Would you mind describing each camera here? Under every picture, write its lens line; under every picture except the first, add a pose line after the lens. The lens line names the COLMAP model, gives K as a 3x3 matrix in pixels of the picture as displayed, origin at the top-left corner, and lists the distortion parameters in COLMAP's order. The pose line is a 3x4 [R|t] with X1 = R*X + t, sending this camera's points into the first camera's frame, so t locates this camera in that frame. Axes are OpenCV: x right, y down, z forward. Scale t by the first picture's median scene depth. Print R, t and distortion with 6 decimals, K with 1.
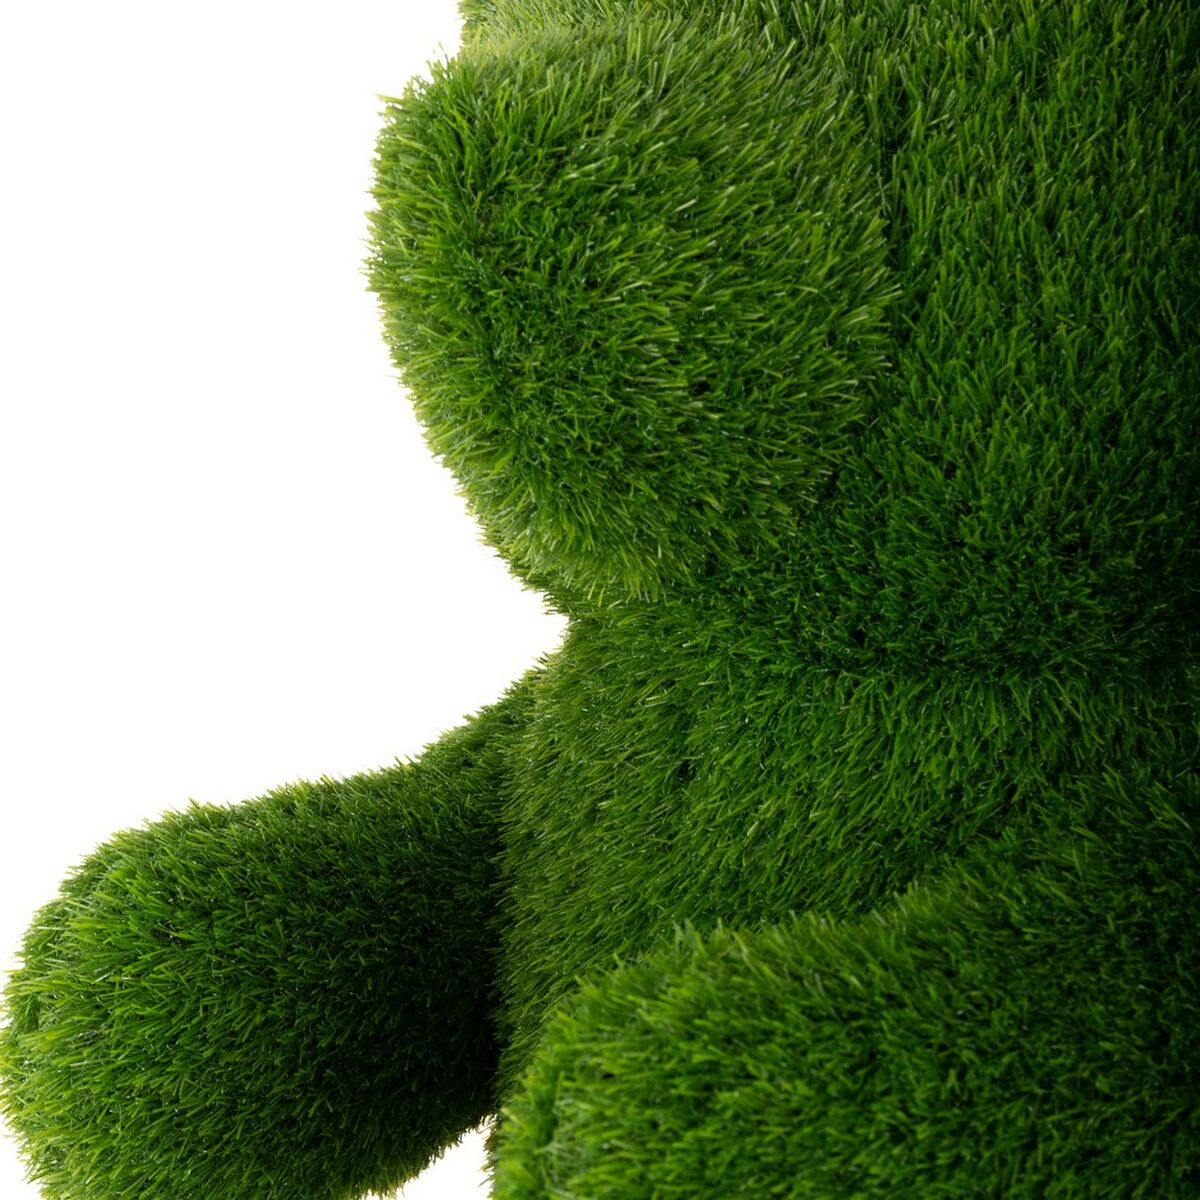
lens RADIAL K [[3197.2, 0, 599.7], [0, 3197.2, 750.4], [0, 0, 1]] dist [-0.075996, -0.258366]
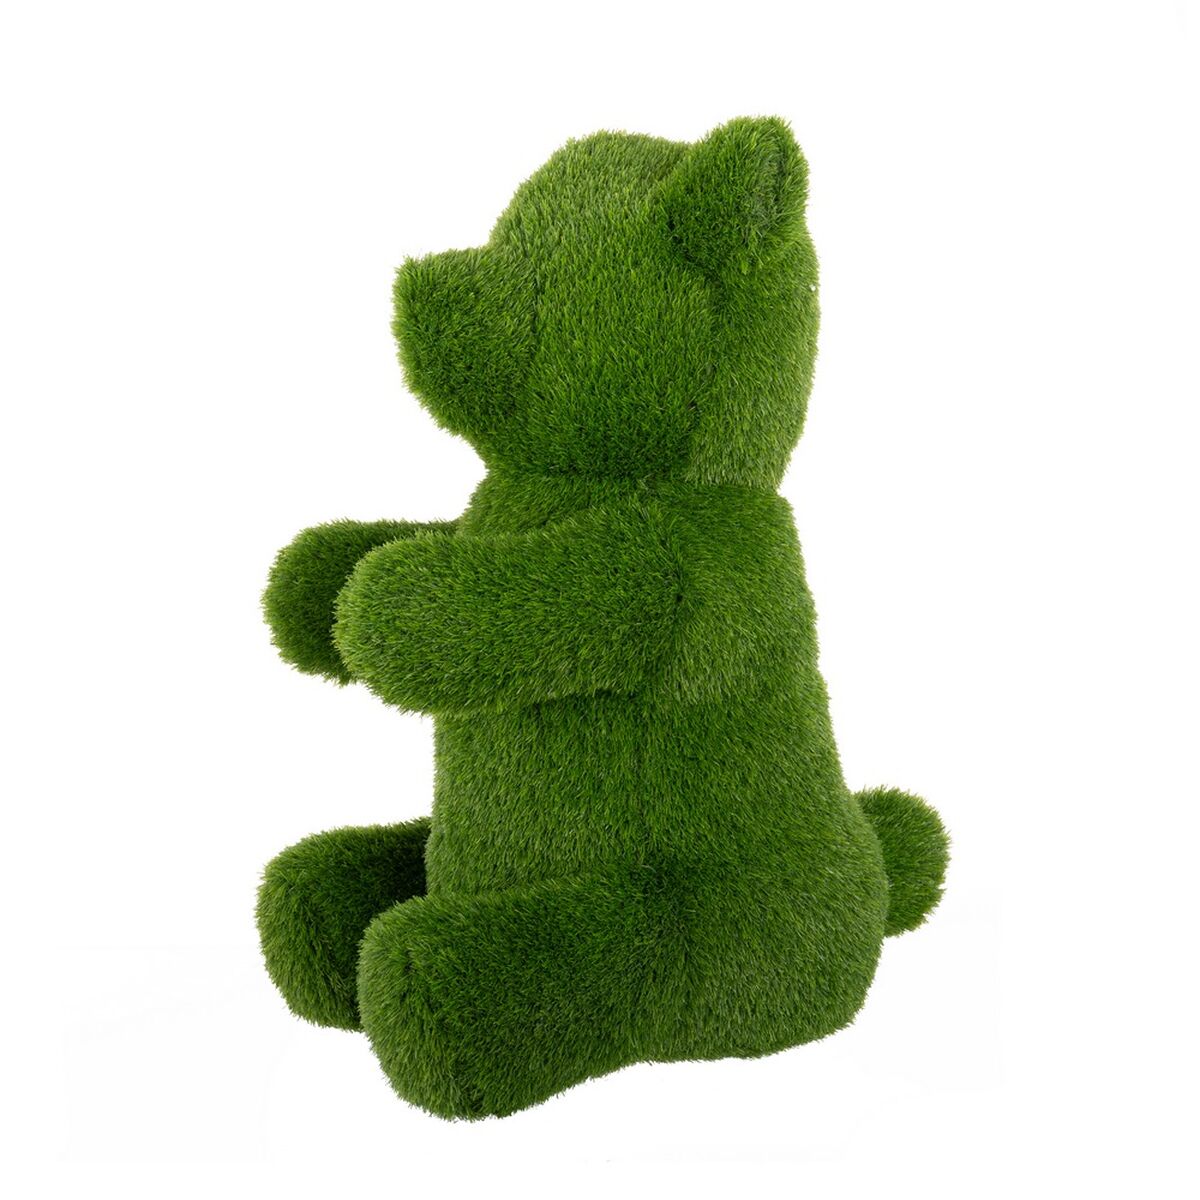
lens RADIAL K [[3197.2, 0, 599.7], [0, 3197.2, 750.4], [0, 0, 1]] dist [-0.075996, -0.258366]
pose [[0.947940, 0.099949, -0.302356, 1.094115], [-0.116616, 0.992467, -0.037537, 0.343653], [0.296327, 0.070842, 0.952456, -1.811436]]
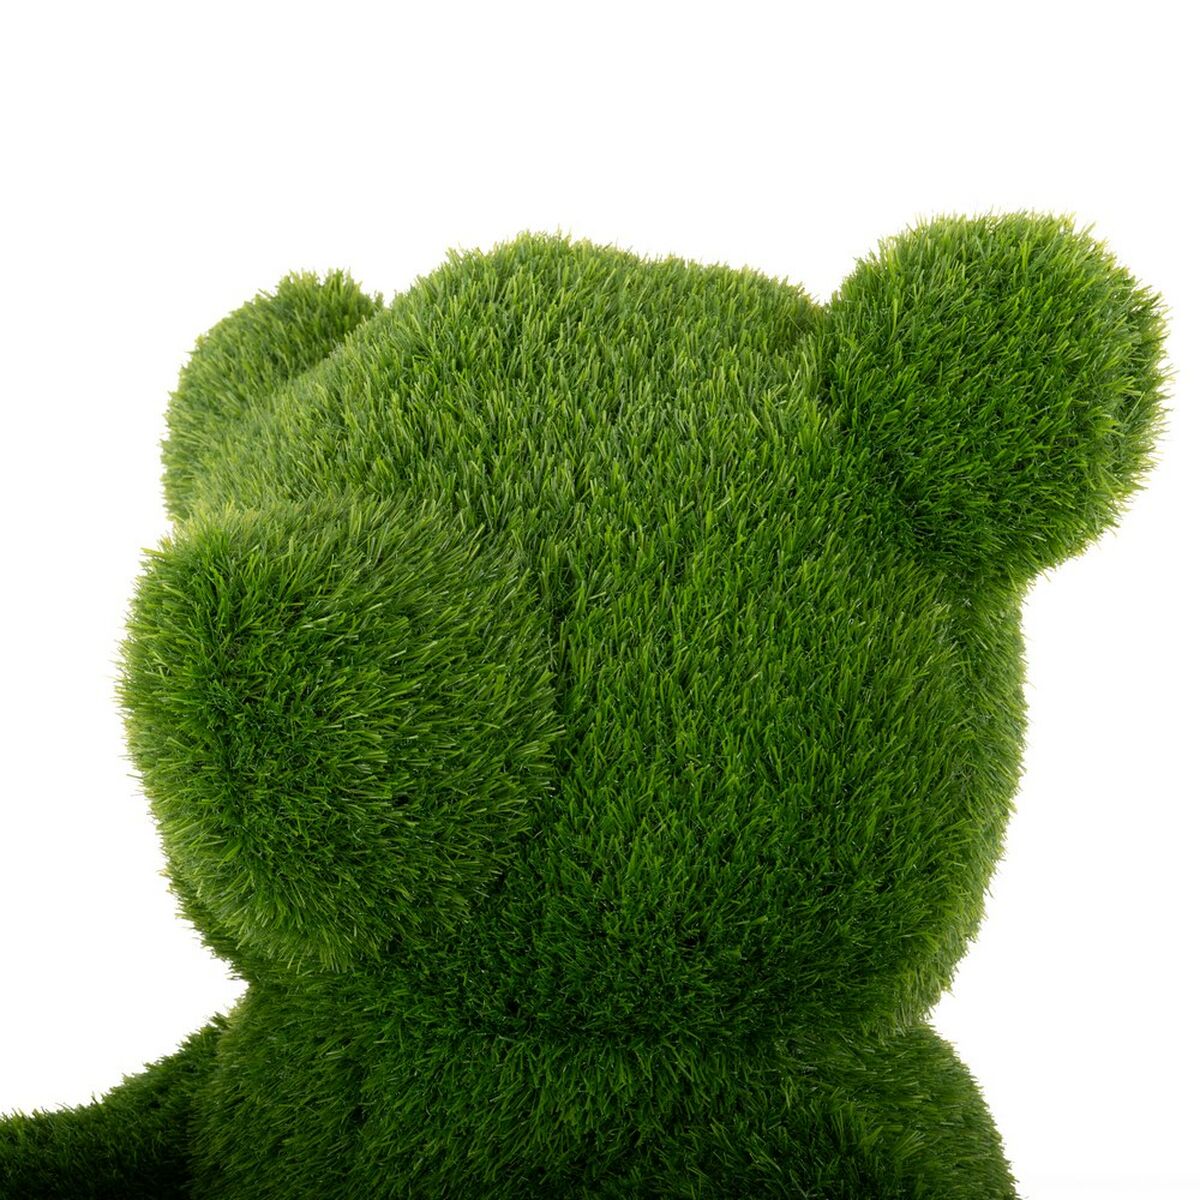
lens RADIAL K [[3221.4, 0, 600.0], [0, 3221.4, 600.0], [0, 0, 1]] dist [-0.088937, -0.656627]
pose [[0.985606, 0.054148, 0.160151, -0.095781], [-0.027240, 0.985806, -0.165666, 0.014329], [-0.166848, 0.158919, 0.973091, -0.237002]]
